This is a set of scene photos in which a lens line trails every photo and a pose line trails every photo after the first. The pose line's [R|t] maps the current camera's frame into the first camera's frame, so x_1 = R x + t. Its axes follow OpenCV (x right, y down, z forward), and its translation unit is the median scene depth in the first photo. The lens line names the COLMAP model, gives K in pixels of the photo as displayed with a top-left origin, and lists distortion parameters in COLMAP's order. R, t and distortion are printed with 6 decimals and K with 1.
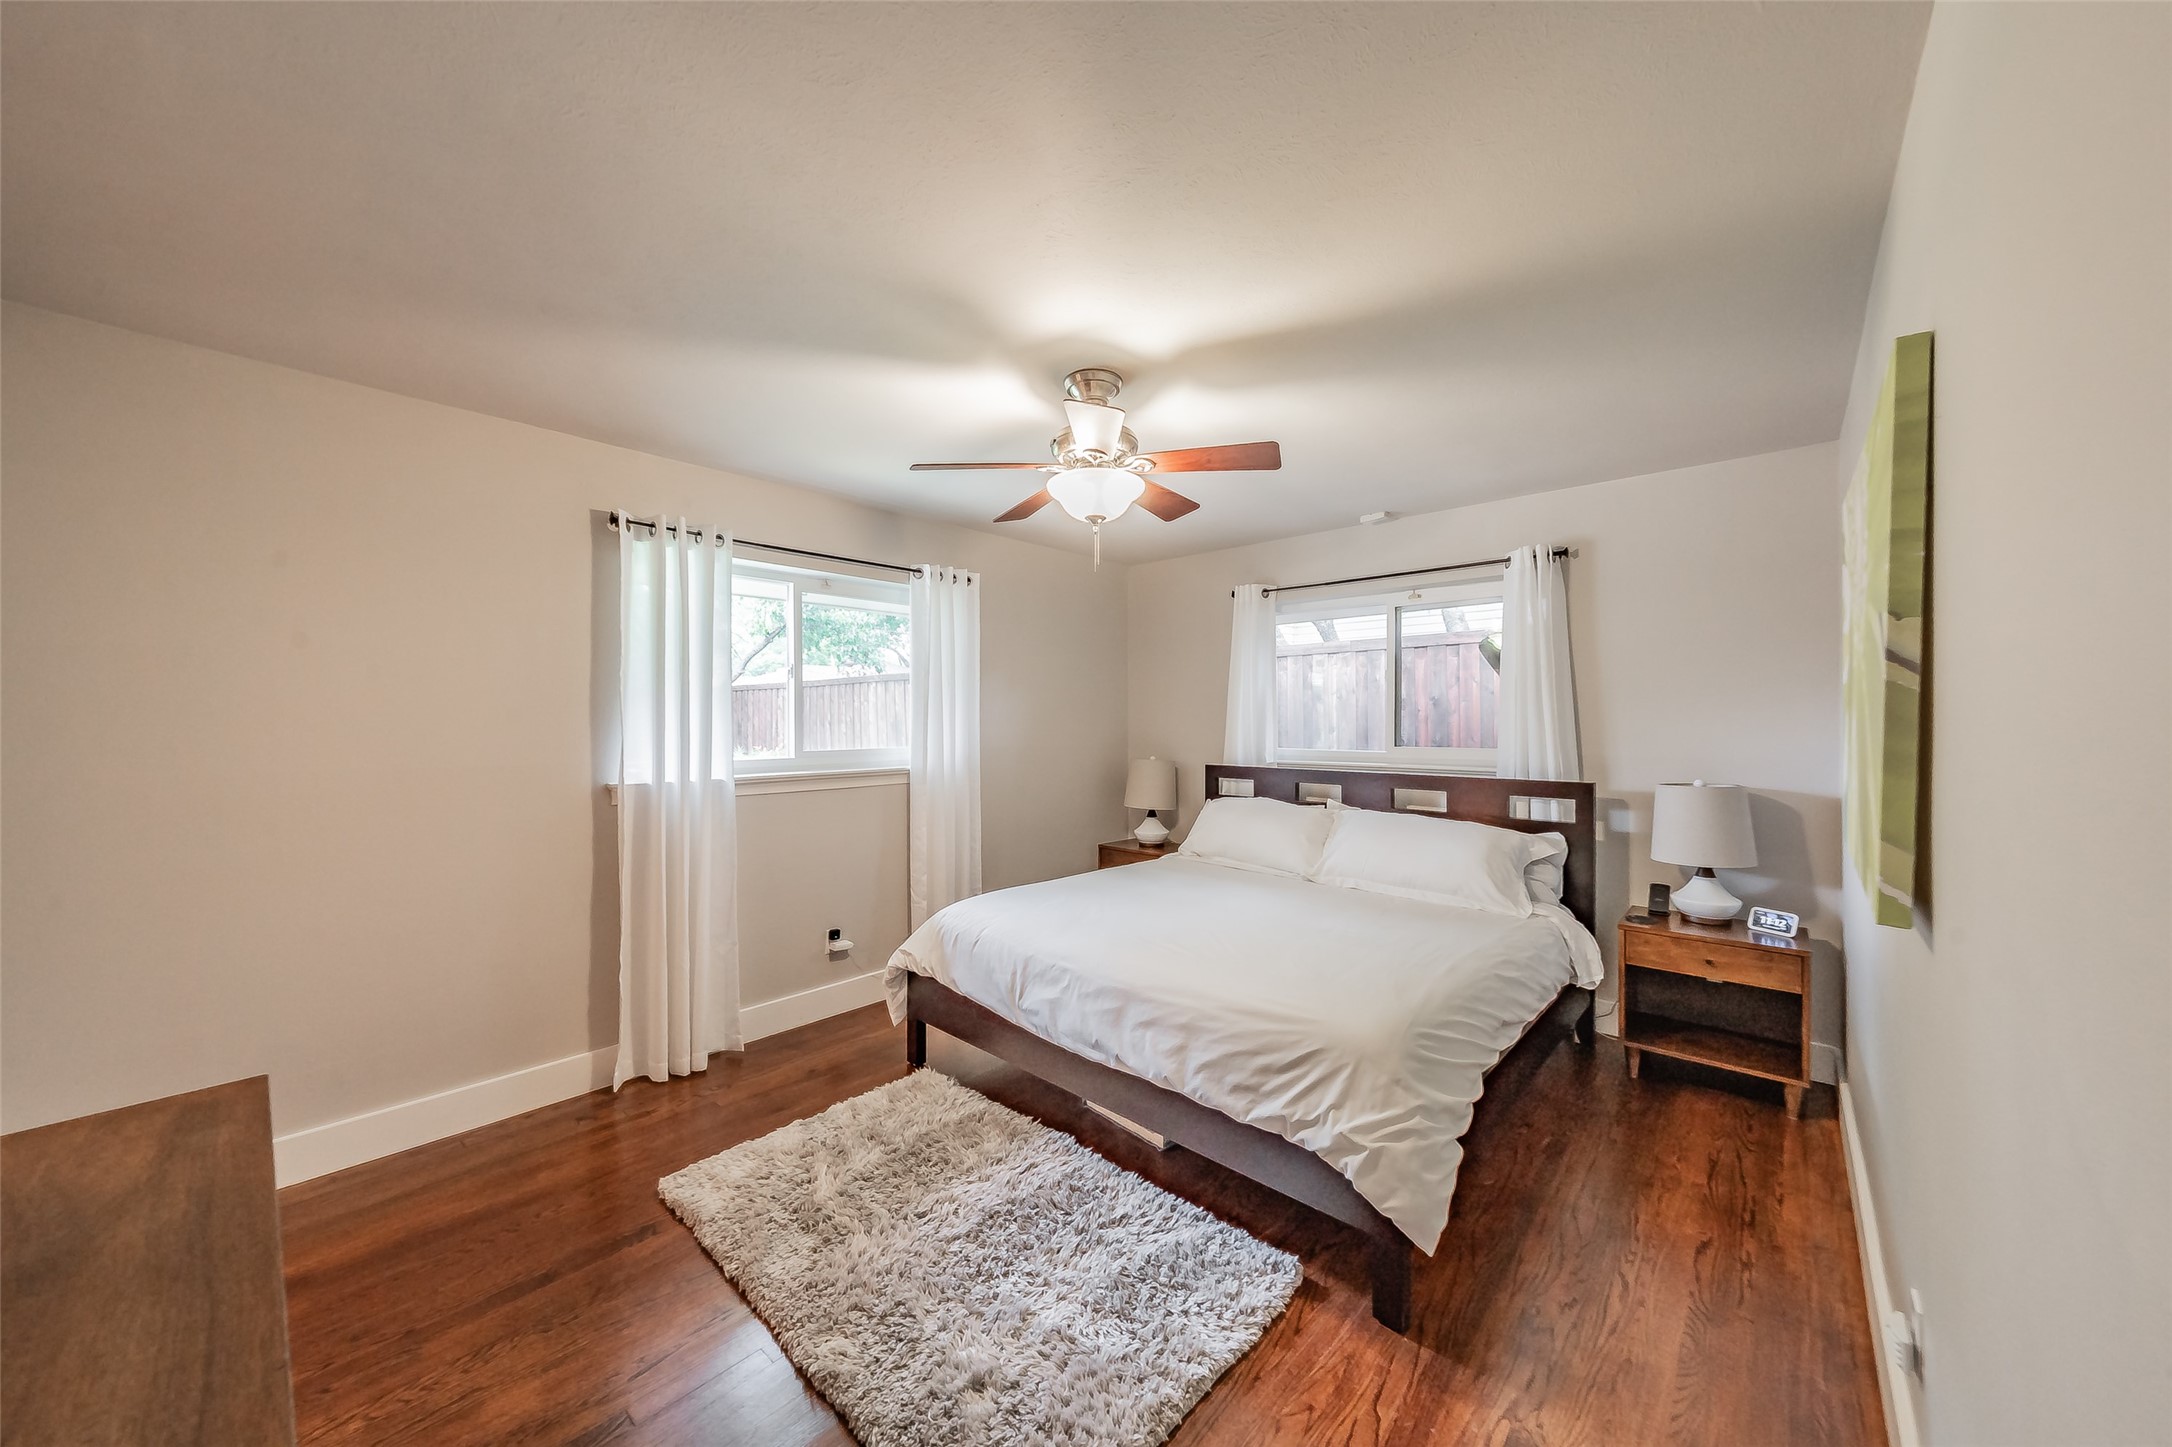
lens RADIAL K [[758.4, 0, 1076.0], [0, 758.4, 722.5], [0, 0, 1]] dist [-0.000432, -0.000956]
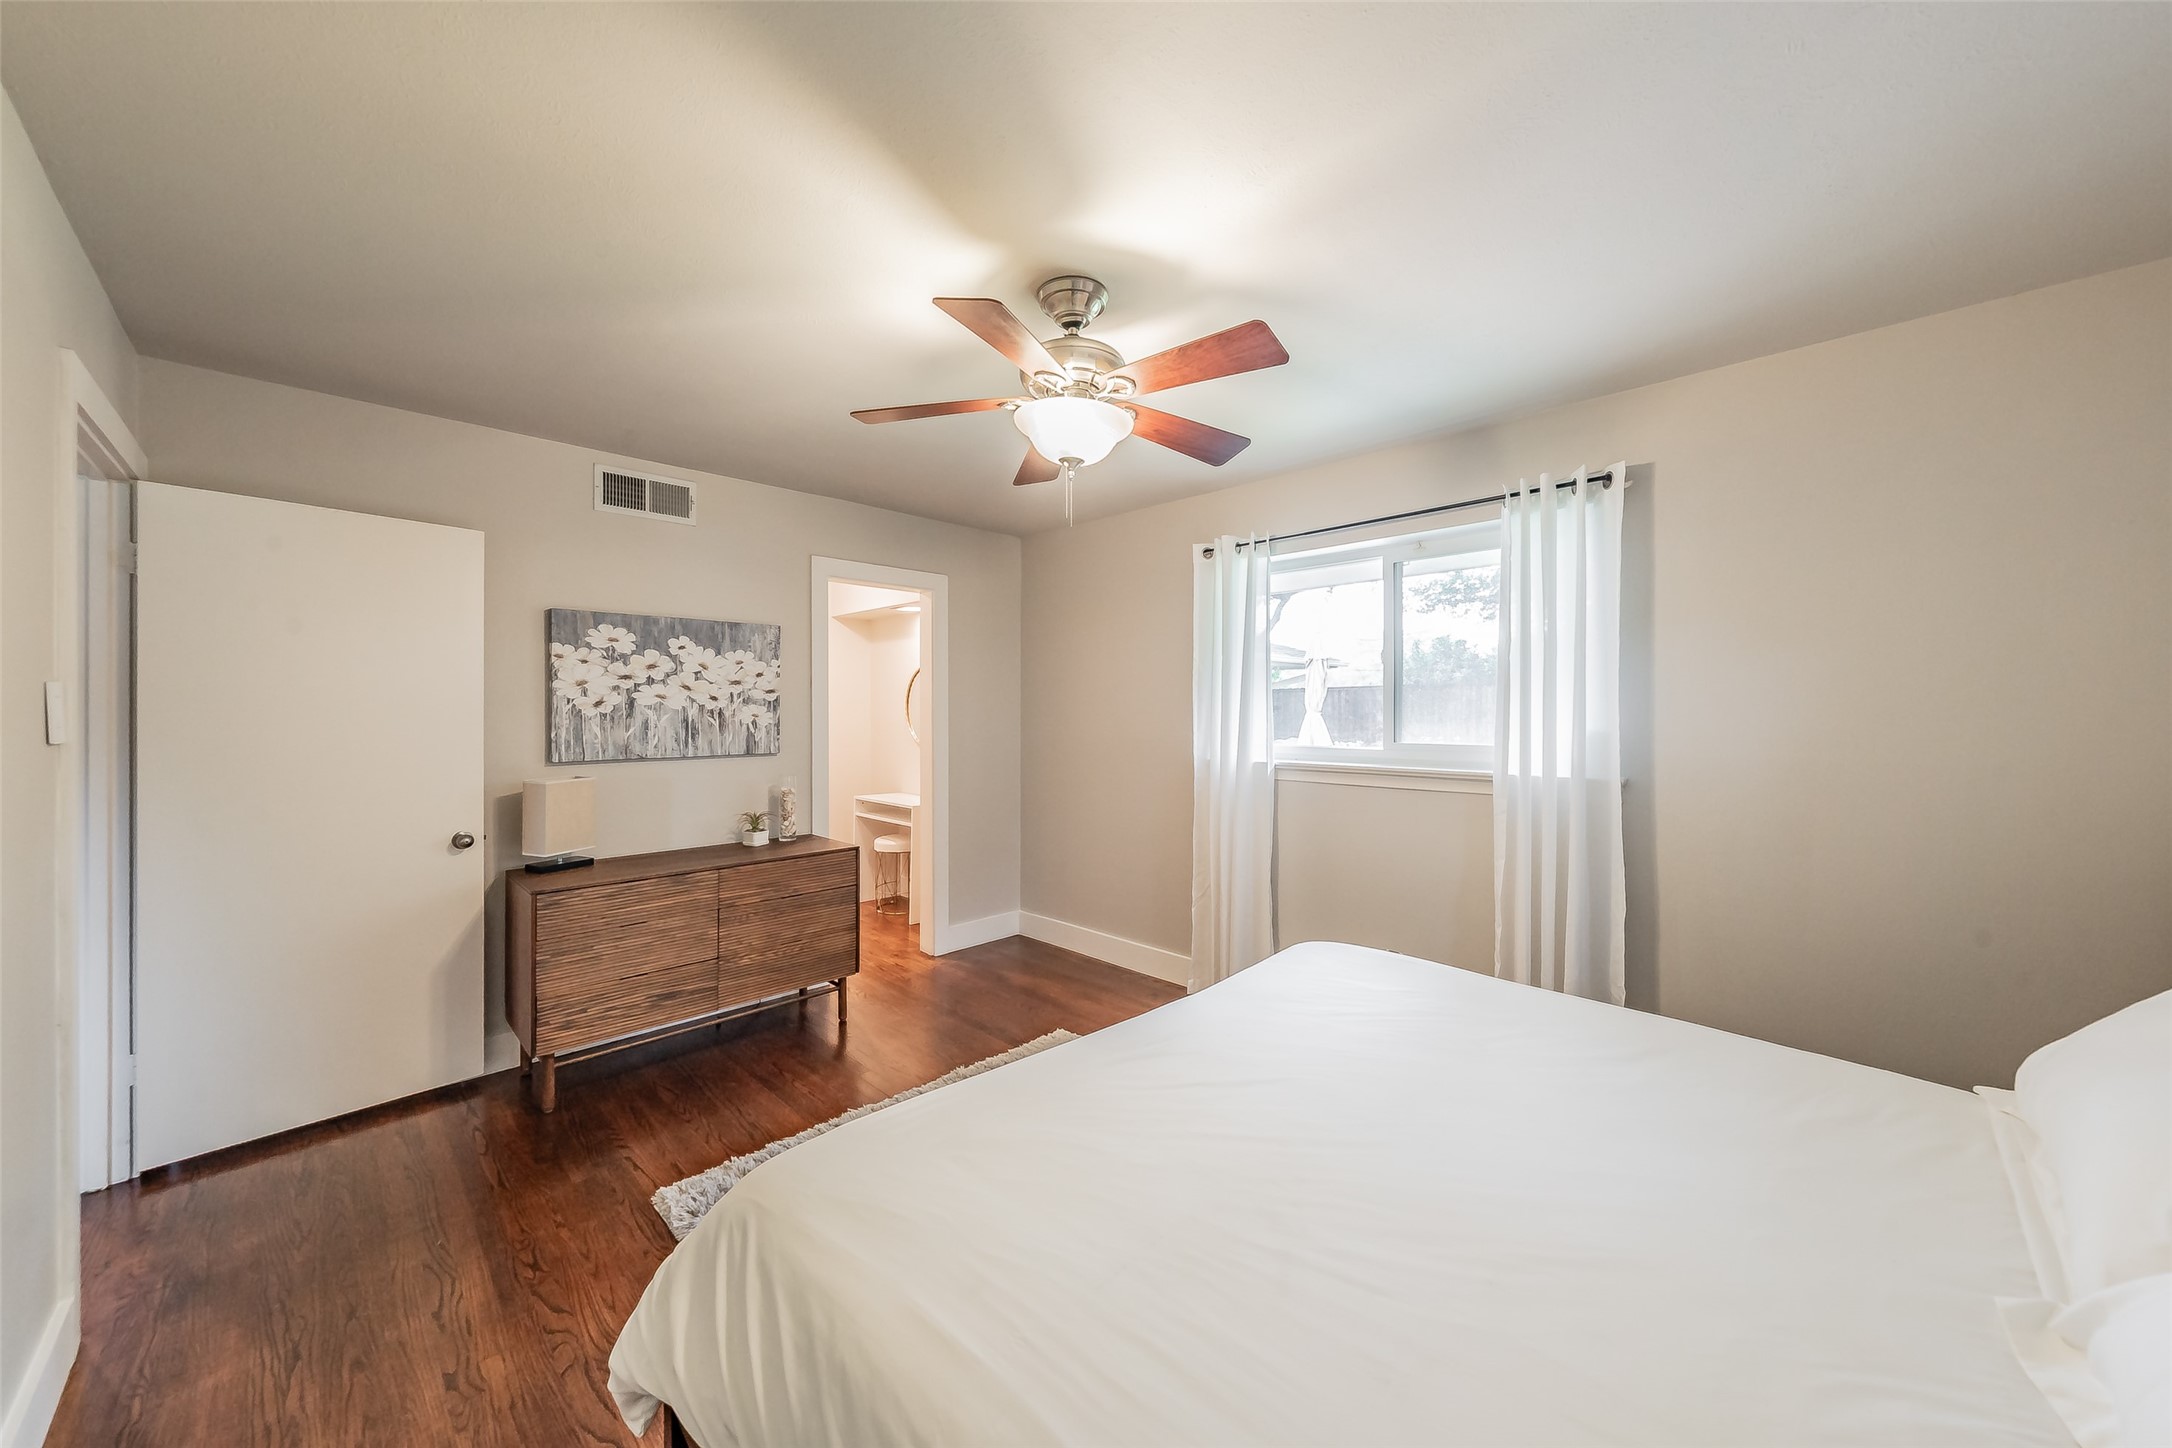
lens RADIAL K [[758.4, 0, 1082.1], [0, 758.4, 711.3], [0, 0, 1]] dist [-0.000432, -0.000956]
pose [[-0.048911, 0.001885, -0.998801, 0.625428], [0.007459, 0.999971, 0.001522, -0.003732], [0.998775, -0.007375, -0.048924, 0.782296]]
